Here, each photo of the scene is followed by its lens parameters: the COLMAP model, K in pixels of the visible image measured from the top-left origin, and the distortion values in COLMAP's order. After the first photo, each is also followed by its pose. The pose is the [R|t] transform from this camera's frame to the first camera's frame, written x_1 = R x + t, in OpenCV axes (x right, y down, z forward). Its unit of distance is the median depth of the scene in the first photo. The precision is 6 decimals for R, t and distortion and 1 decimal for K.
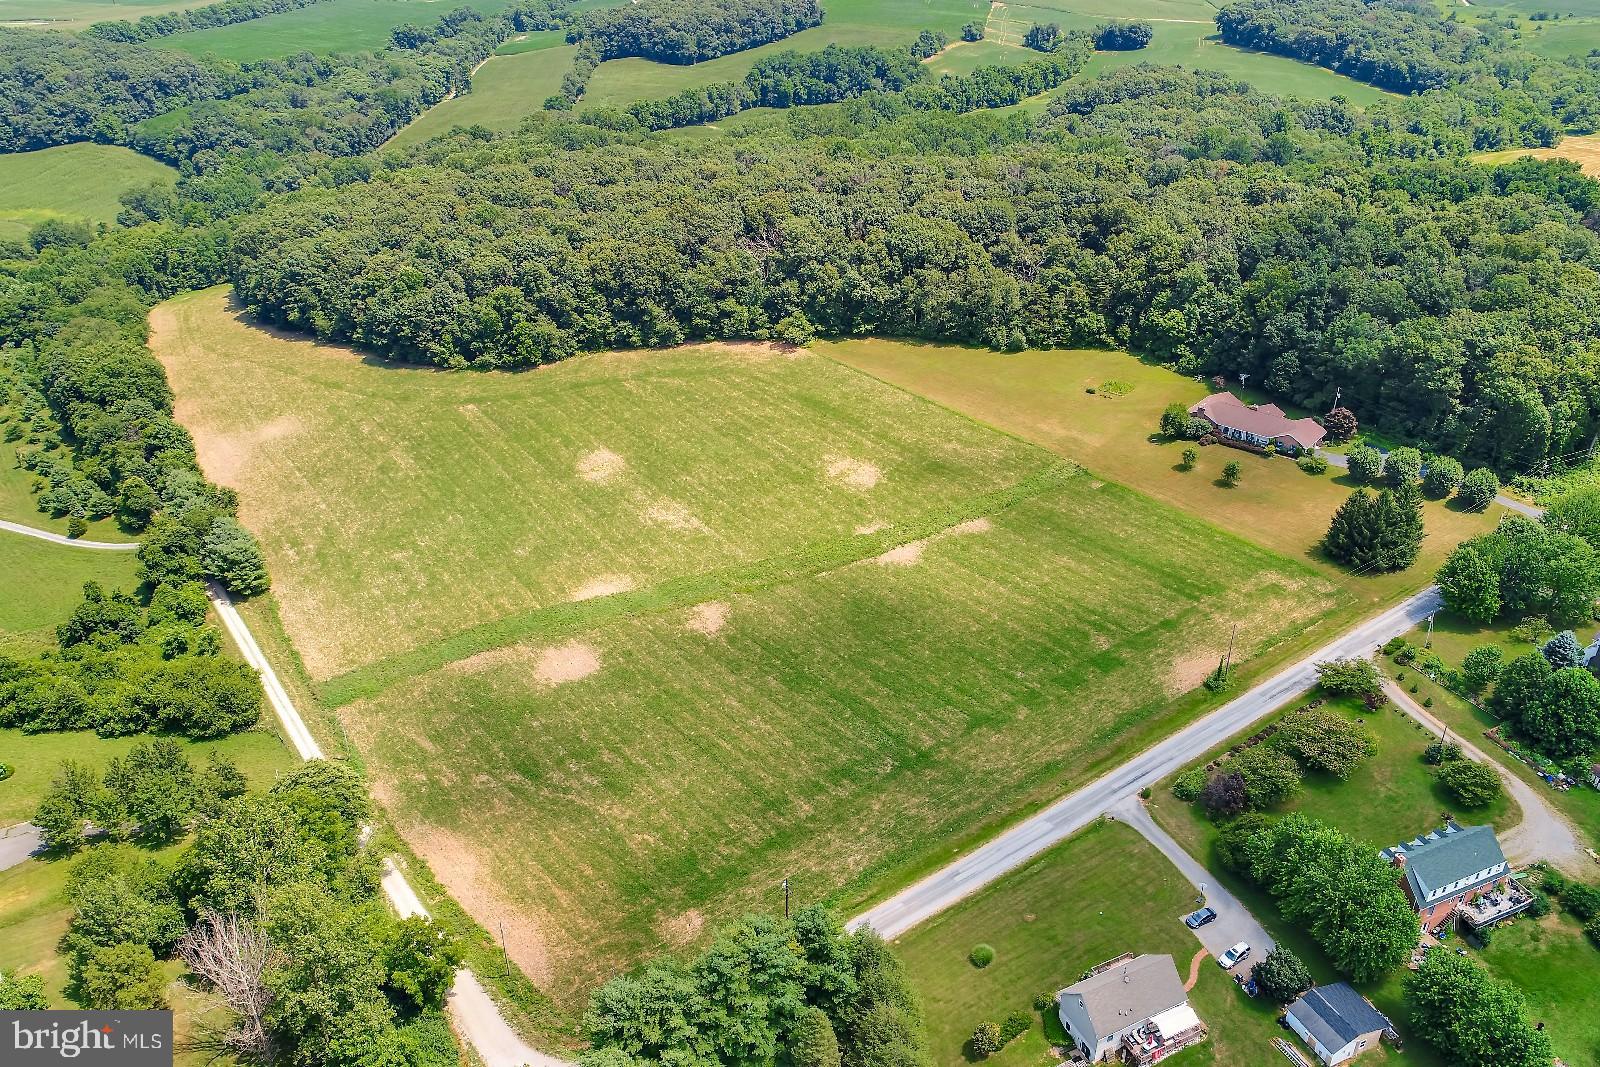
lens RADIAL K [[1228.2, 0, 800.0], [0, 1228.2, 533.5], [0, 0, 1]] dist [0.003467, 0.003705]
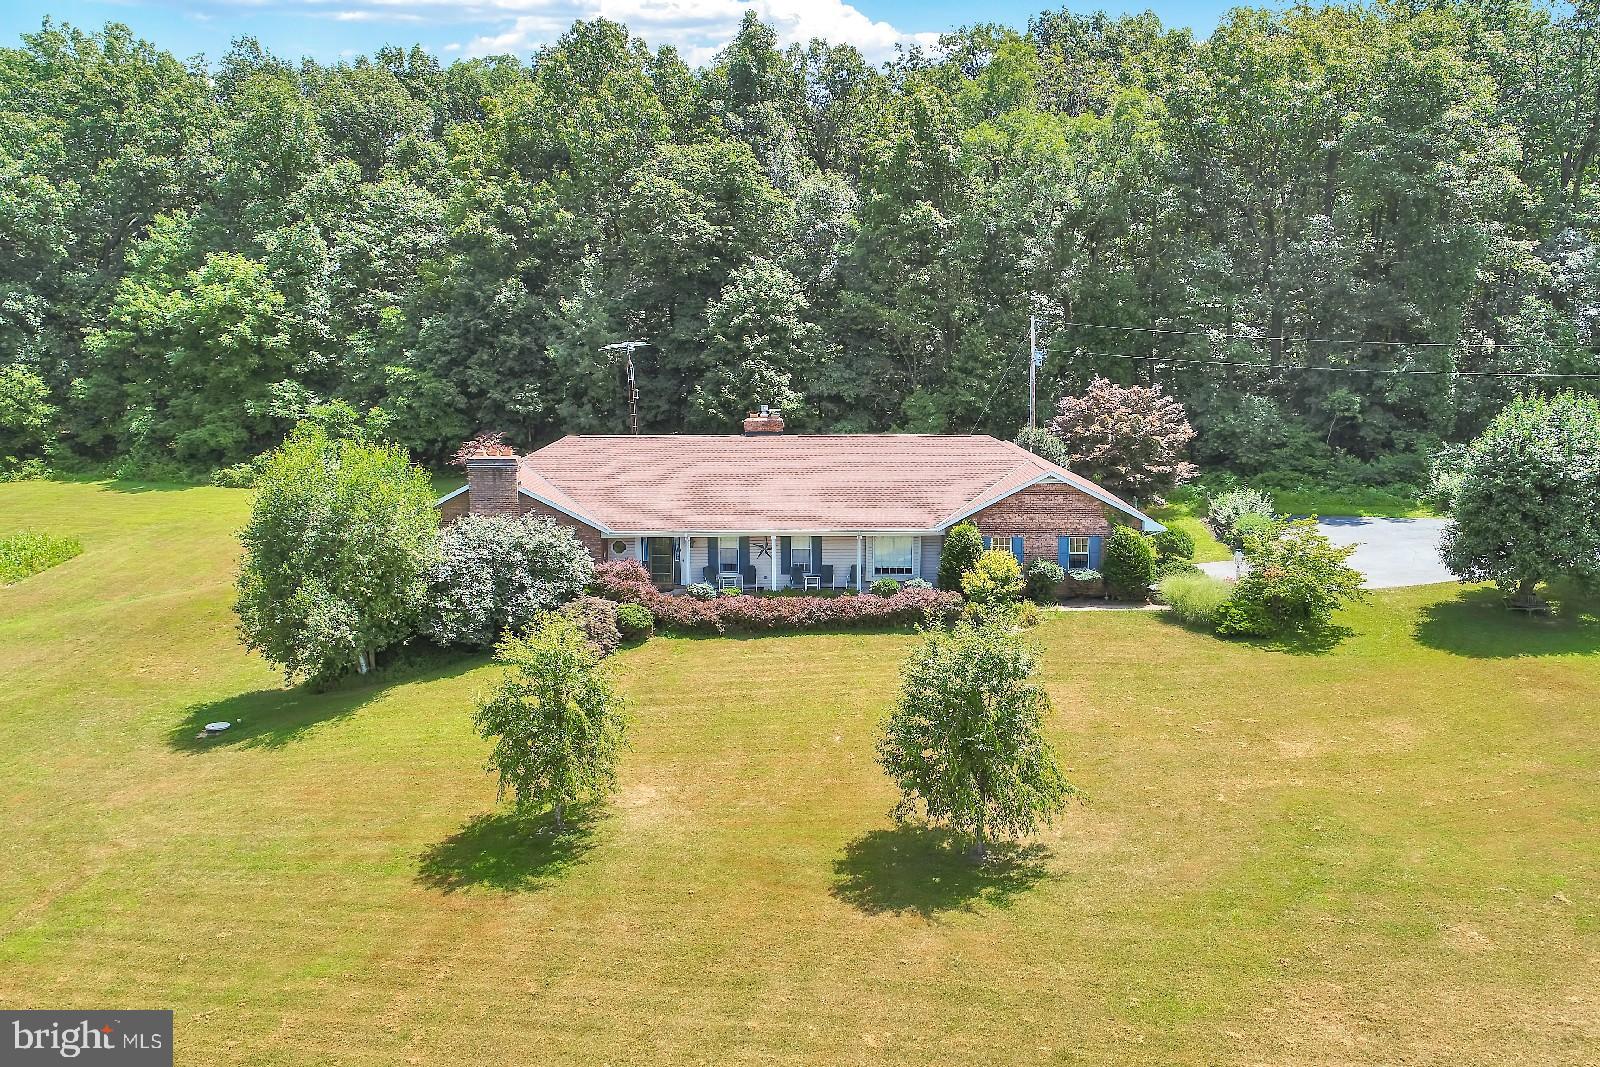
lens RADIAL K [[1305.2, 0, 858.1], [0, 1305.2, 468.2], [0, 0, 1]] dist [0.002856, -0.005696]
pose [[0.740109, -0.078278, 0.667915, 0.214004], [0.323677, 0.912055, -0.251772, -0.037118], [-0.589467, 0.402527, 0.700357, 0.734670]]
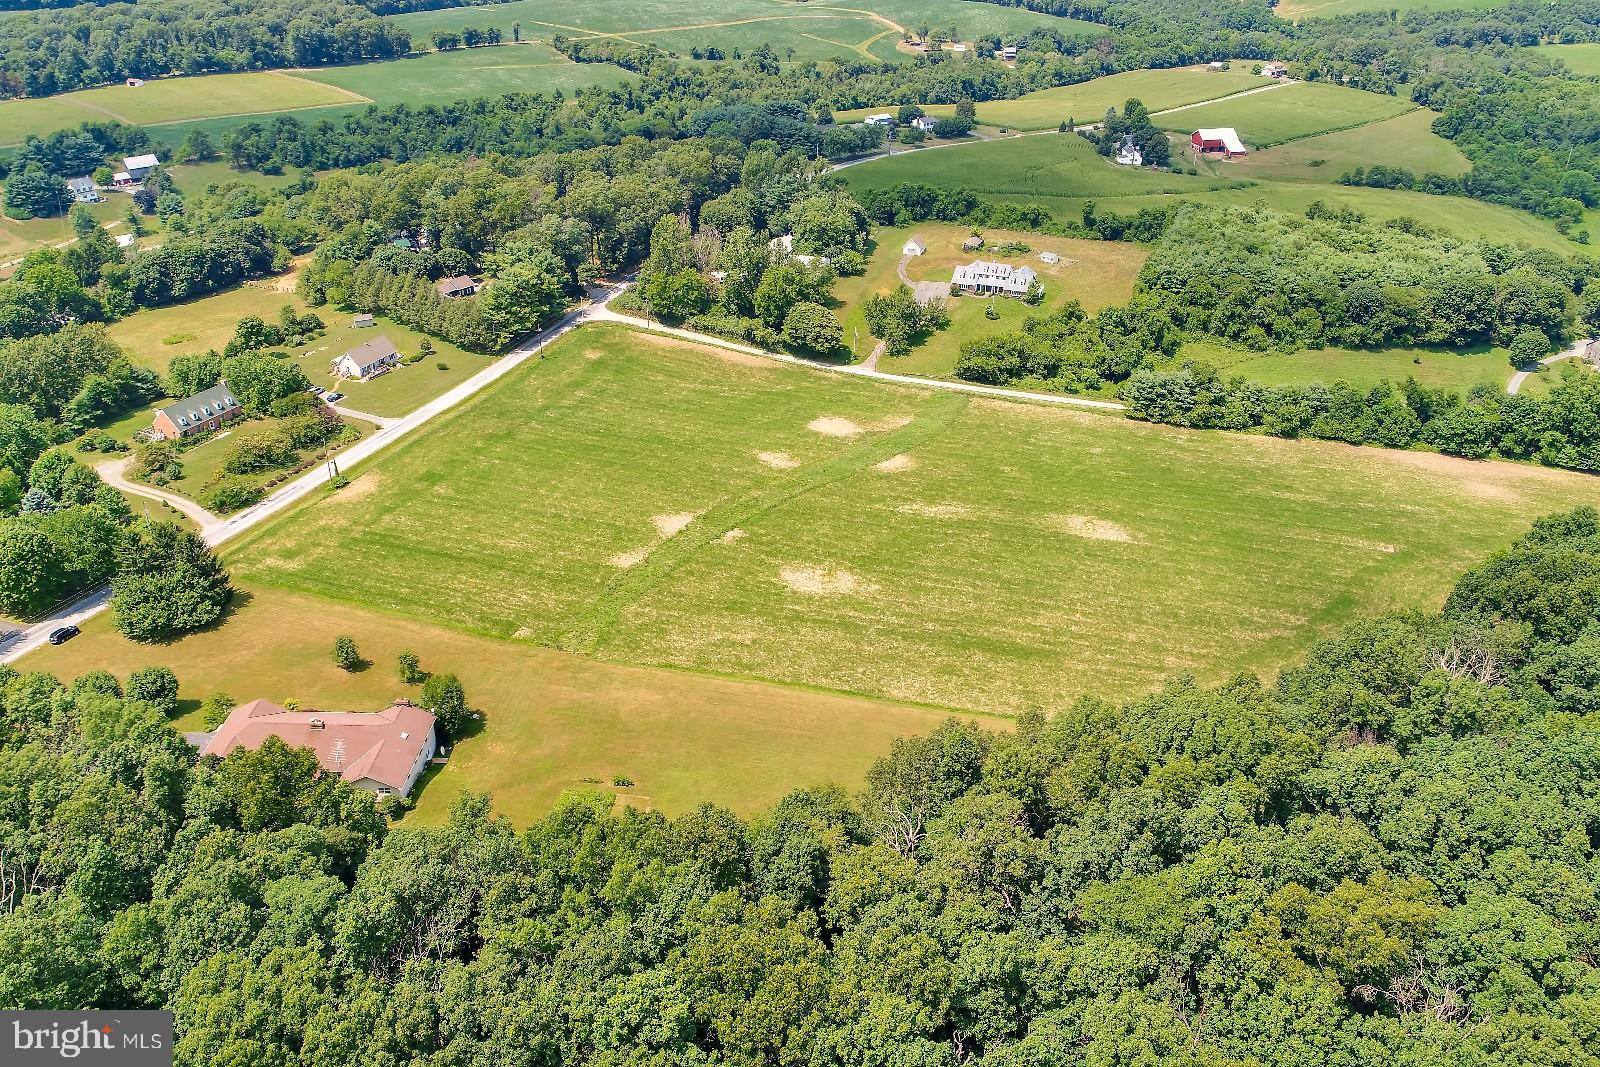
lens RADIAL K [[1212.3, 0, 798.0], [0, 1212.3, 479.5], [0, 0, 1]] dist [0.004505, 0.000917]
pose [[-0.784408, 0.294833, -0.545690, 0.404159], [-0.293854, 0.598138, 0.745574, -0.583226], [0.546218, 0.745188, -0.382546, 1.081224]]
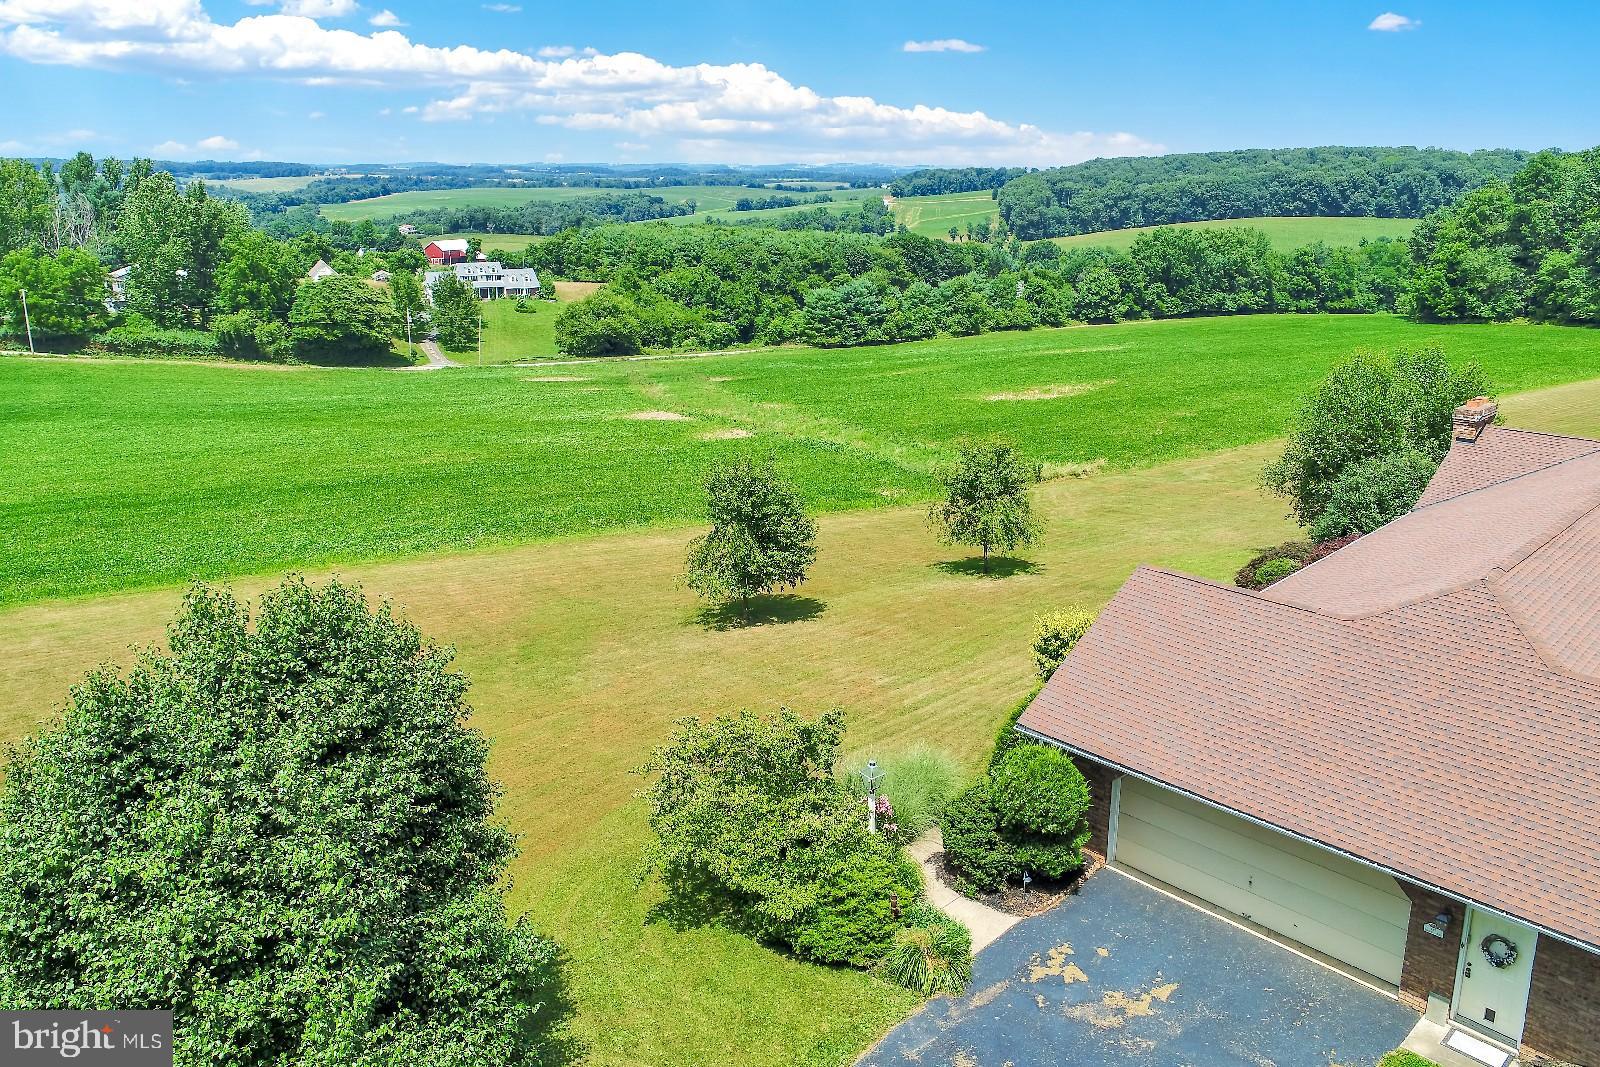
lens RADIAL K [[1212.3, 0, 798.0], [0, 1212.3, 479.5], [0, 0, 1]] dist [0.004505, 0.000917]
pose [[-0.072177, 0.252196, -0.964981, 0.402573], [-0.479409, 0.839637, 0.255296, -0.080286], [0.874618, 0.481047, 0.060303, 0.797264]]
